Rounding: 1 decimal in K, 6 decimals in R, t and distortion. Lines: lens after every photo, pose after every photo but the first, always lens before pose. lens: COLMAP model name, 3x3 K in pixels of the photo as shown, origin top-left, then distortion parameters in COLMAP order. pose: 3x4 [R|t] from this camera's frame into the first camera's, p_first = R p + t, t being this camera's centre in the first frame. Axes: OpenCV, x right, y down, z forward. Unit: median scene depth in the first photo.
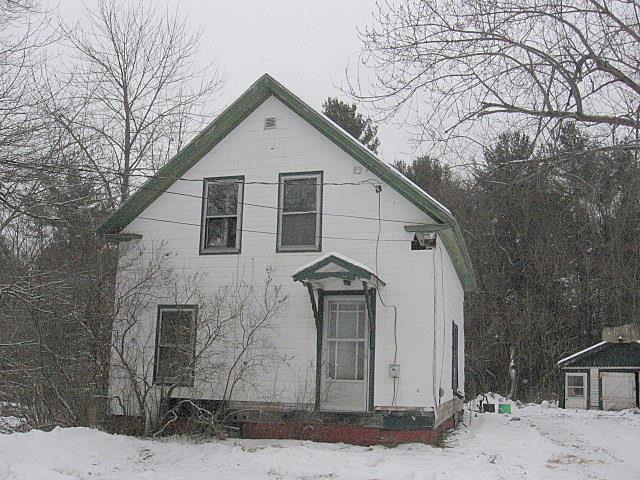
lens RADIAL K [[664.5, 0, 319.6], [0, 664.5, 240.3], [0, 0, 1]] dist [-0.138069, 0.000000]
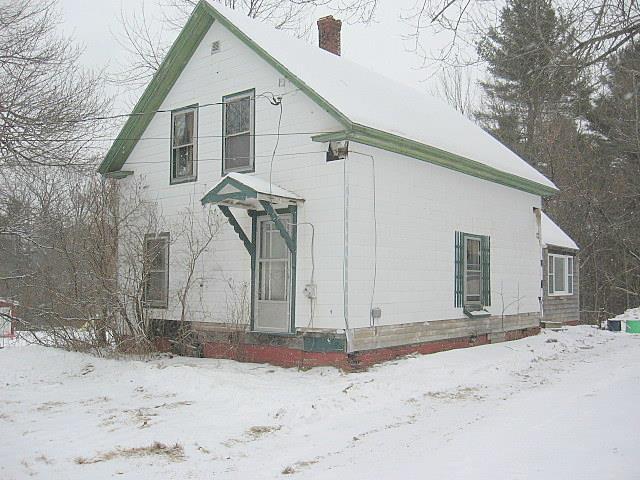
lens RADIAL K [[664.5, 0, 319.8], [0, 664.5, 241.5], [0, 0, 1]] dist [-0.138069, 0.000000]
pose [[0.916307, -0.049732, -0.397376, 0.491424], [0.099803, 0.989310, 0.106323, 0.025772], [0.387840, -0.137084, 0.911476, 0.136931]]
